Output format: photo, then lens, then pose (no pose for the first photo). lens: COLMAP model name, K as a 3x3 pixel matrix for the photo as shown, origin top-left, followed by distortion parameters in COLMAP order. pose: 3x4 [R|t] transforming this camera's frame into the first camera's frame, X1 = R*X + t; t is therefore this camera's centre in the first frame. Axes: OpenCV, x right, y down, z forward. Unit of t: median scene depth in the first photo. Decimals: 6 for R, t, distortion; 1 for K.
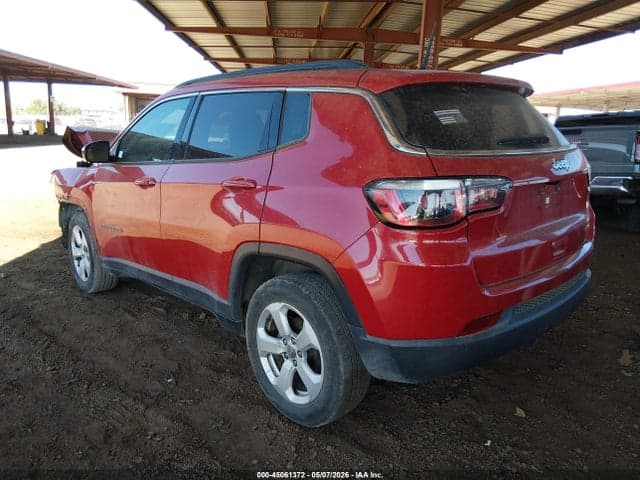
lens RADIAL K [[486.3, 0, 321.5], [0, 486.3, 237.6], [0, 0, 1]] dist [0.105512, -0.161066]
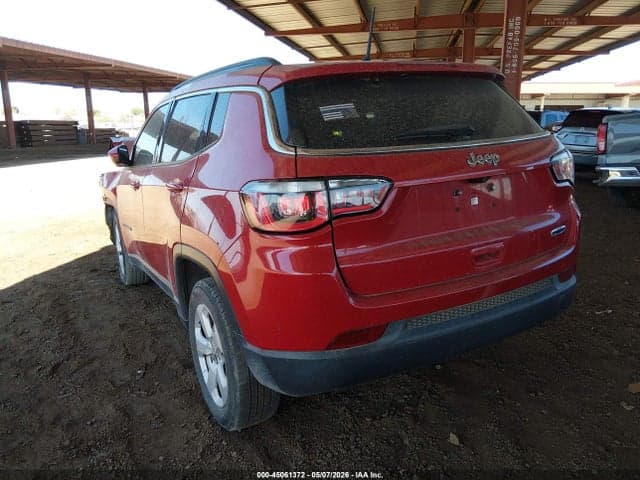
lens RADIAL K [[486.3, 0, 321.5], [0, 486.3, 237.6], [0, 0, 1]] dist [0.105512, -0.161066]
pose [[0.969022, 0.011807, -0.246693, 0.337139], [-0.009757, 0.999907, 0.009531, -0.013383], [0.246782, -0.006829, 0.969047, 0.071933]]
